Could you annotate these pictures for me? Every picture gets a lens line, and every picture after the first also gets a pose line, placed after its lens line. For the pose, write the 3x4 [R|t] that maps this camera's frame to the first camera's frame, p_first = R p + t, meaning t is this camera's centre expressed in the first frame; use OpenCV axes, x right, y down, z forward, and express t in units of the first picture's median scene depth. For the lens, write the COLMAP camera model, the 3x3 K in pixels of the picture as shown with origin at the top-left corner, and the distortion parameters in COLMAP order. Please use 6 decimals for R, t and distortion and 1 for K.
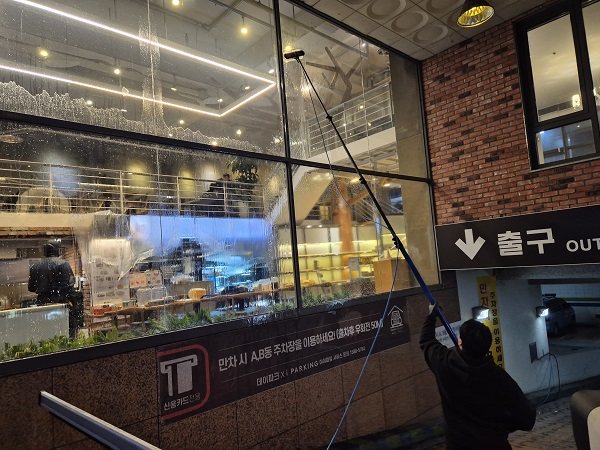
lens RADIAL K [[397.8, 0, 296.8], [0, 397.8, 228.8], [0, 0, 1]] dist [0.002811, -0.002004]
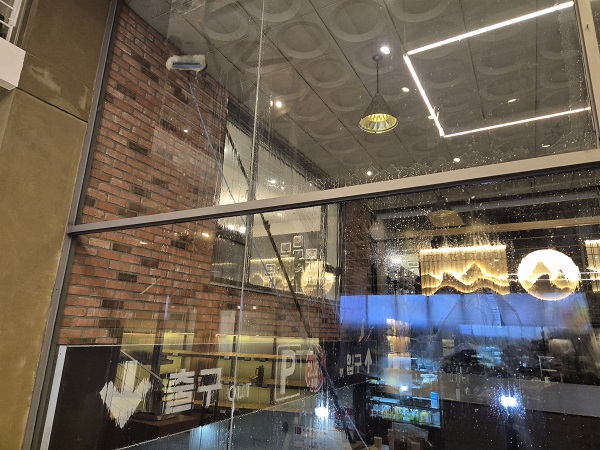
lens RADIAL K [[398.0, 0, 300.0], [0, 398.0, 225.0], [0, 0, 1]] dist [0.029378, -0.001189]
pose [[-0.323631, 0.311131, 0.893566, -0.137060], [-0.090059, 0.929973, -0.356425, 0.003003], [-0.941888, -0.195824, -0.272948, 0.947194]]
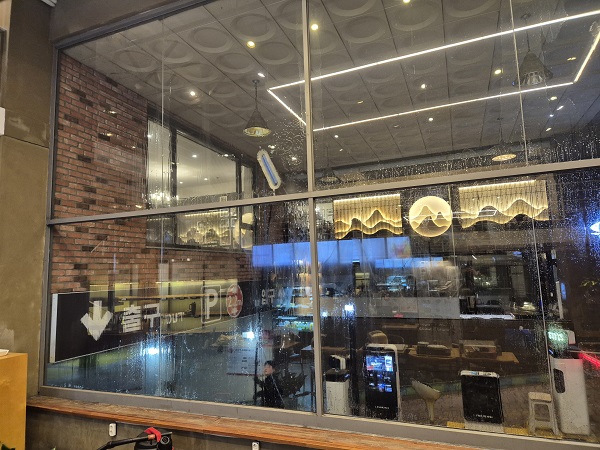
lens RADIAL K [[397.8, 0, 296.8], [0, 397.8, 228.8], [0, 0, 1]] dist [0.002811, -0.002004]
pose [[-0.433422, 0.196253, 0.879563, -0.446819], [-0.006847, 0.975255, -0.220978, 0.032558], [-0.901165, -0.101799, -0.421353, 0.966601]]
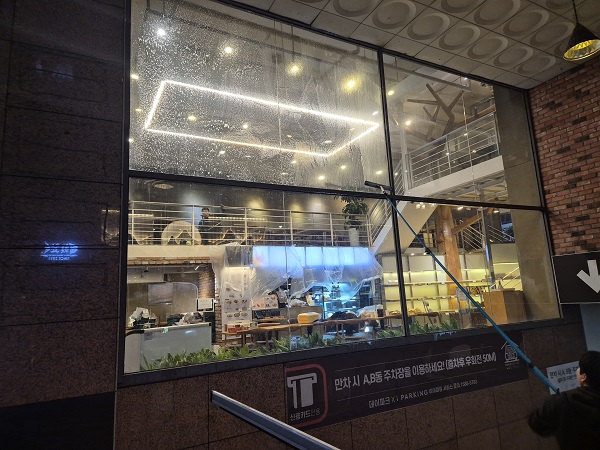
lens RADIAL K [[394.2, 0, 299.1], [0, 394.2, 220.6], [0, 0, 1]] dist [0.031185, -0.033640]
pose [[0.970252, -0.018164, -0.241416, -0.009831], [-0.001629, 0.996669, -0.081535, -0.014118], [0.242093, 0.079503, 0.966990, -0.075712]]
